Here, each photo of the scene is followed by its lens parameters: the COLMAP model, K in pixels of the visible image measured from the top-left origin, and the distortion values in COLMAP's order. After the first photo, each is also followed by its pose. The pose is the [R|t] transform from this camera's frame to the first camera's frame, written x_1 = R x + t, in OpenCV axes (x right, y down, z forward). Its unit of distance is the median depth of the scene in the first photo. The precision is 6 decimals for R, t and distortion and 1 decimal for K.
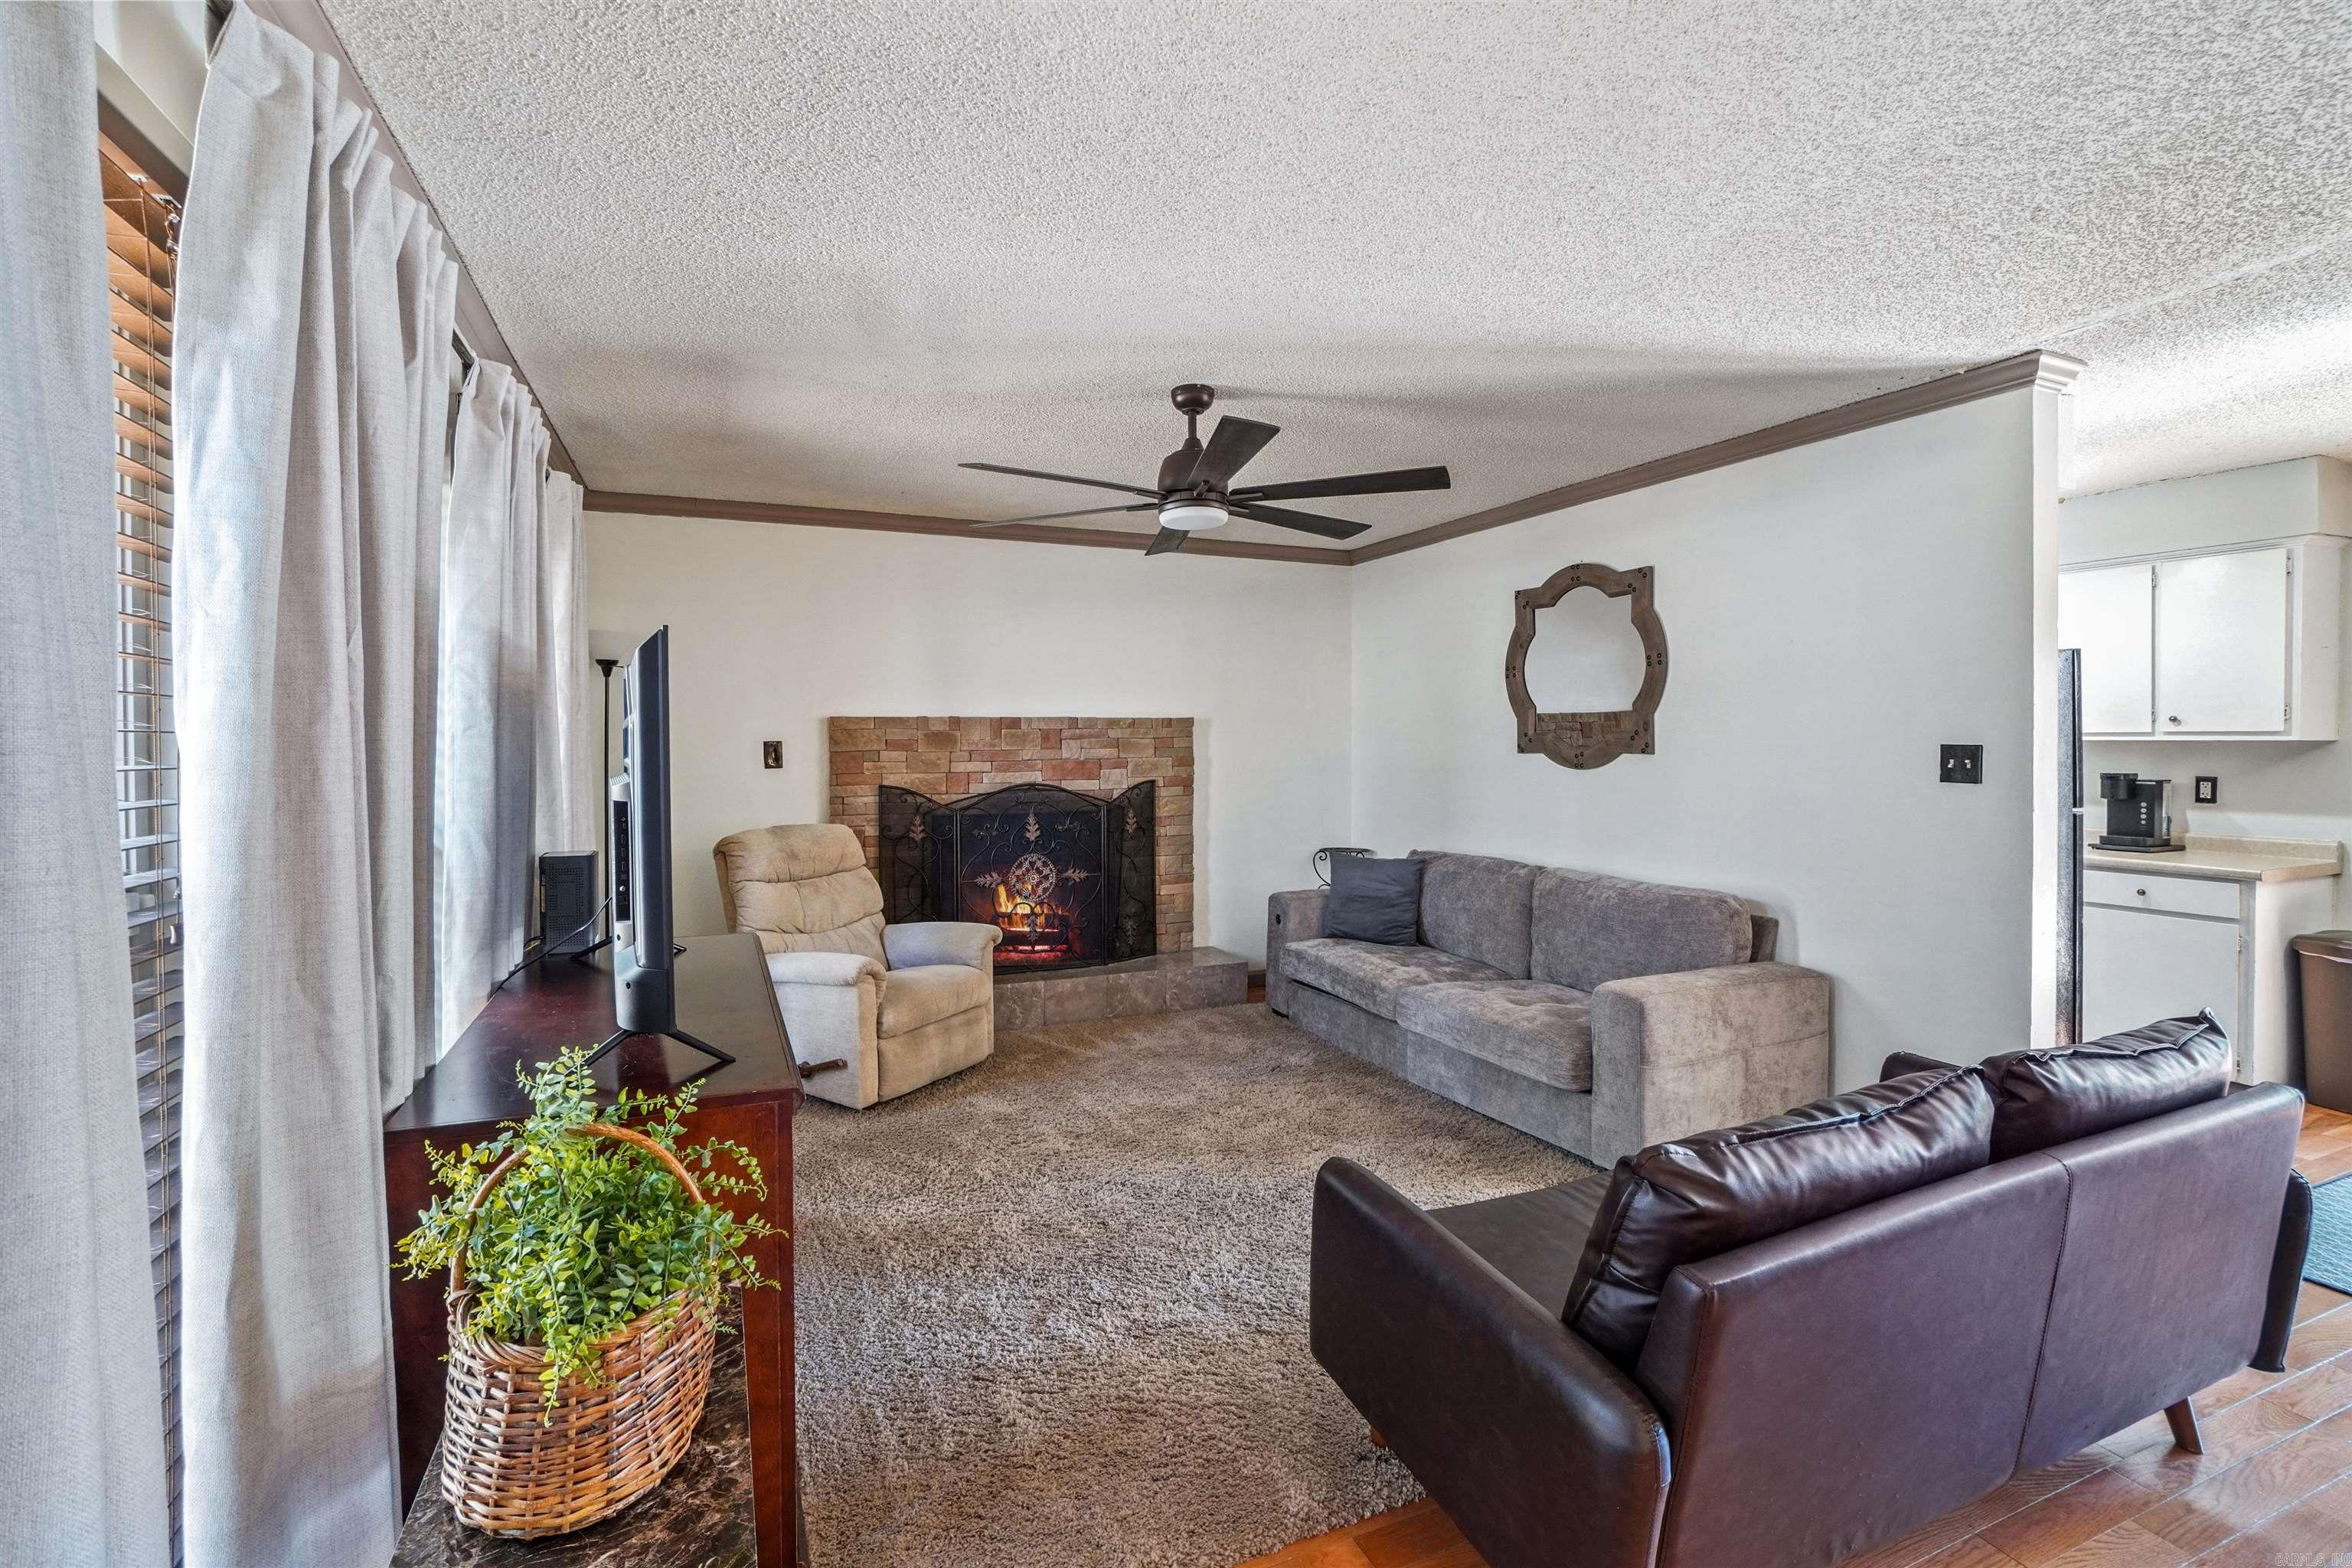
lens RADIAL K [[1029.9, 0, 1129.8], [0, 1029.9, 782.4], [0, 0, 1]] dist [-0.001797, -0.000155]
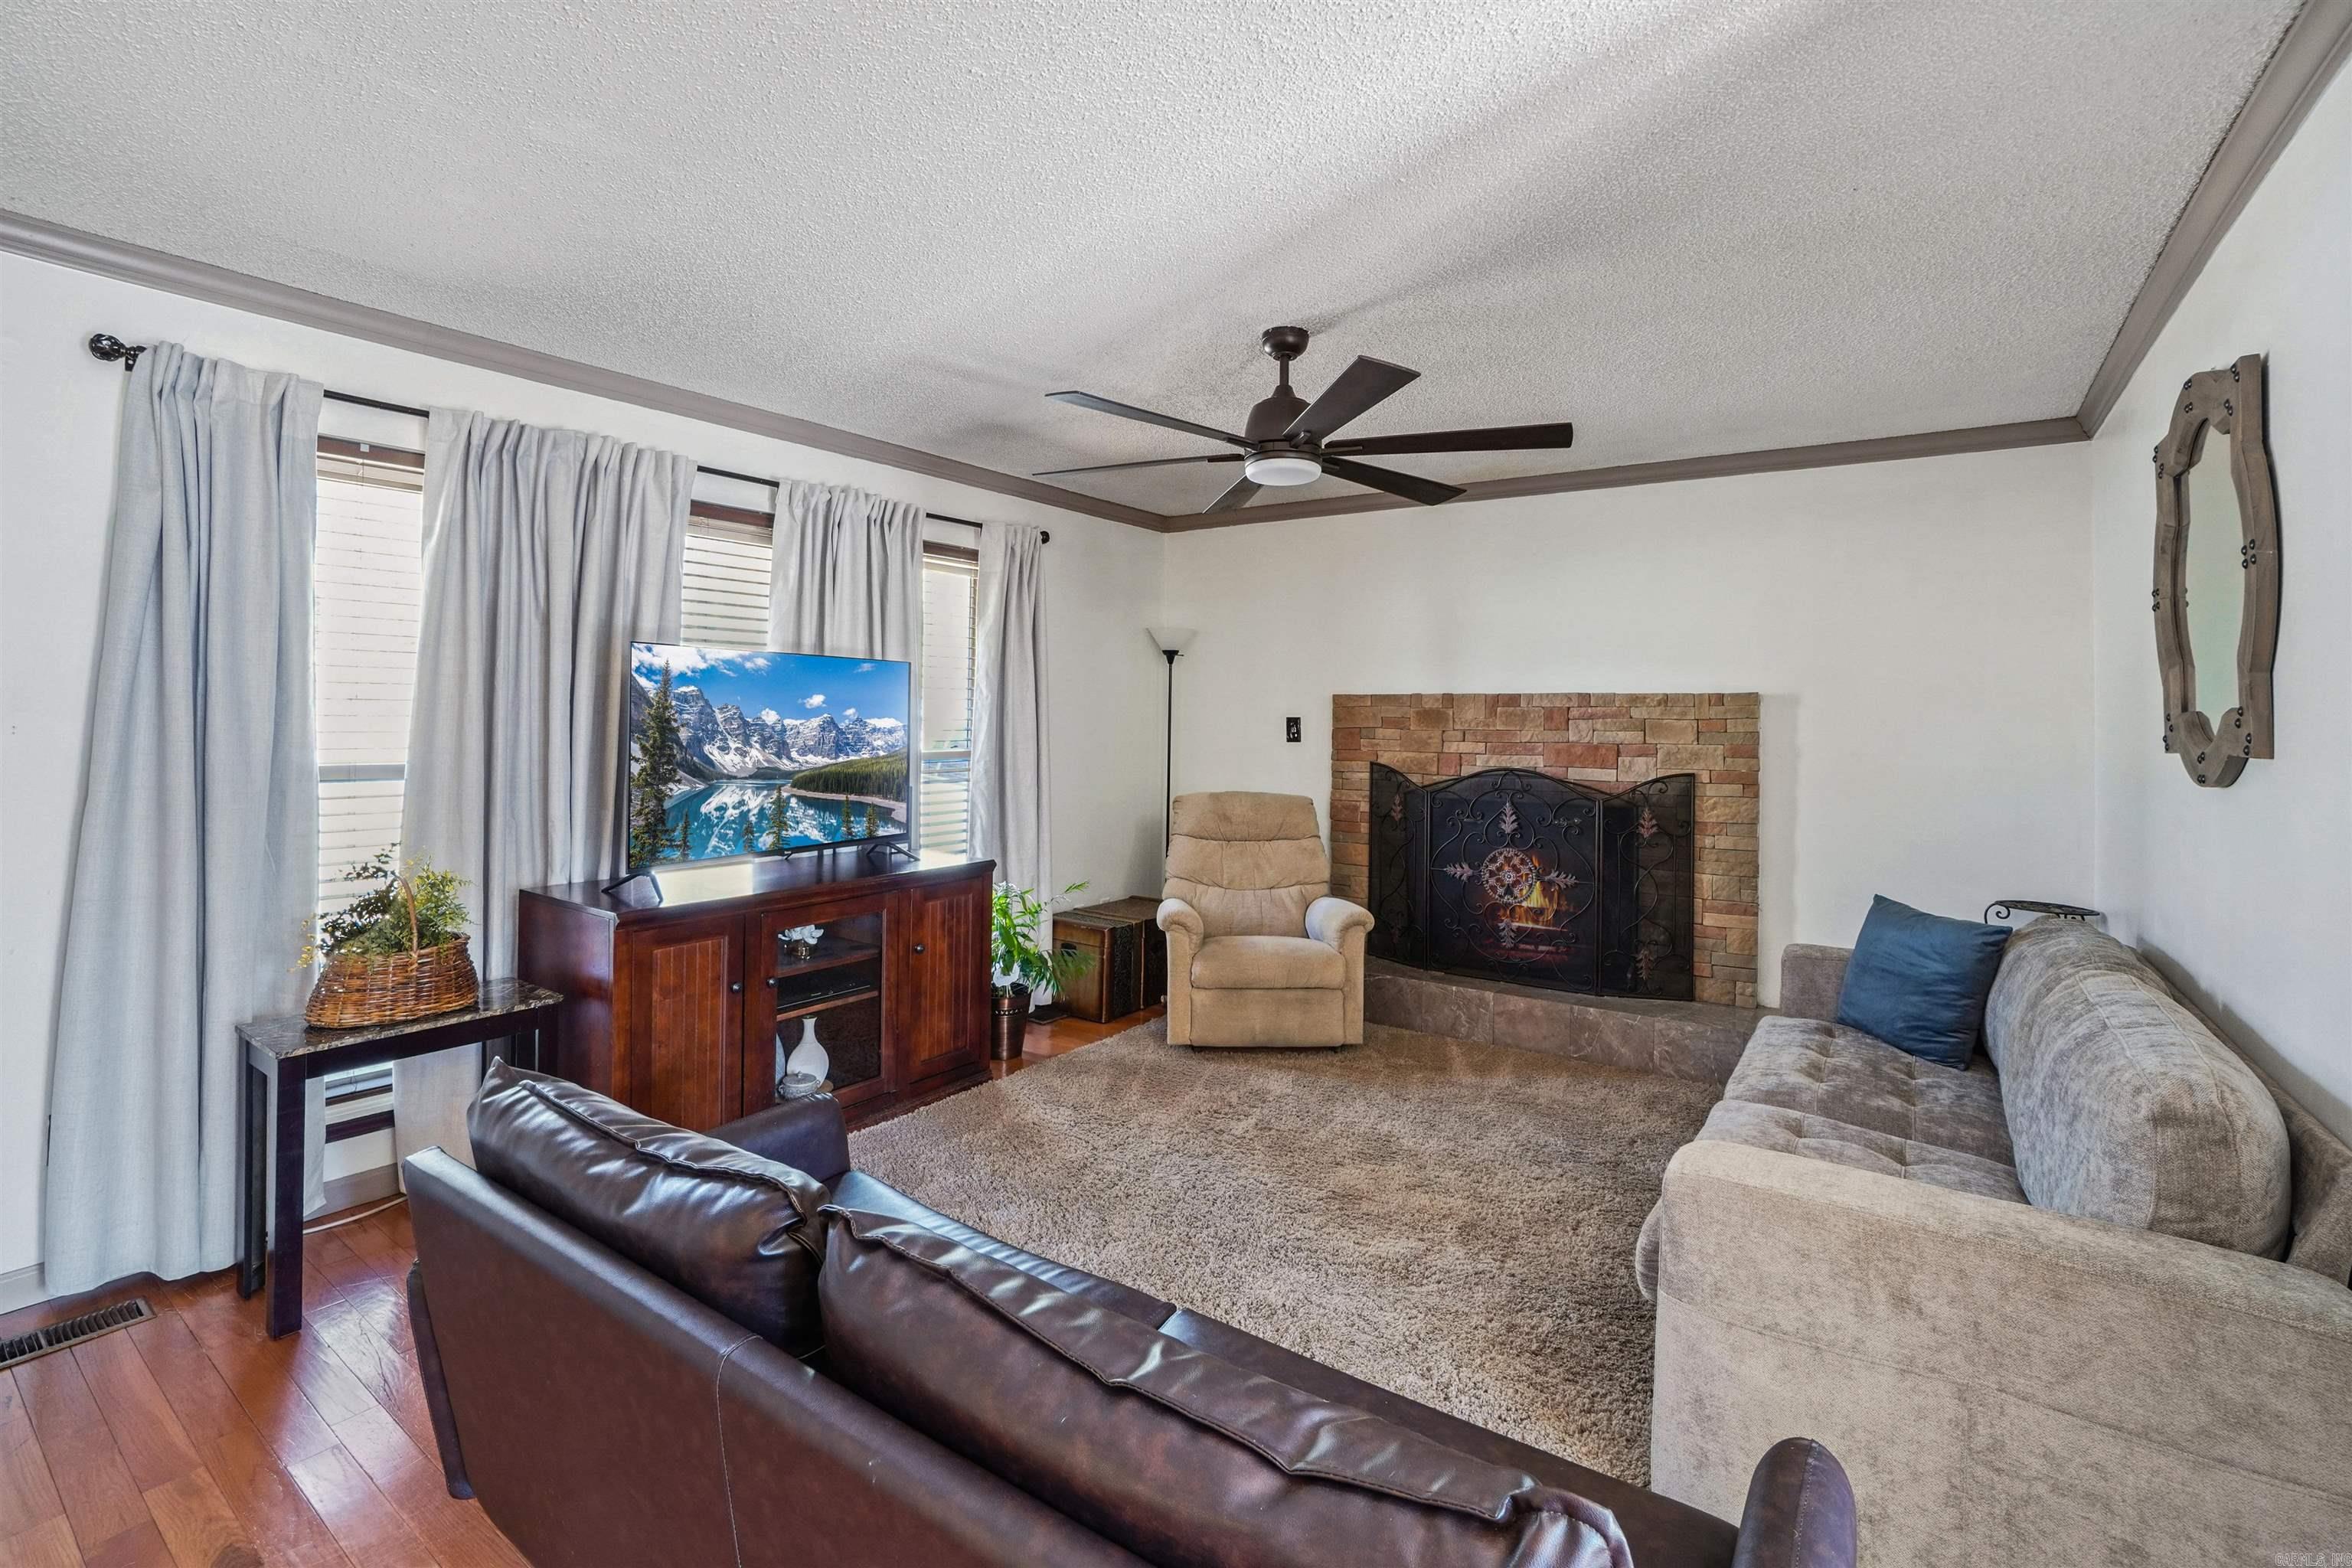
lens RADIAL K [[1053.8, 0, 1176.6], [0, 1053.8, 728.9], [0, 0, 1]] dist [-0.059960, 0.022532]
pose [[0.542188, 0.018776, -0.840048, 0.502557], [-0.048957, 0.998758, -0.009274, -0.010480], [0.838830, 0.046155, 0.542433, 0.271766]]
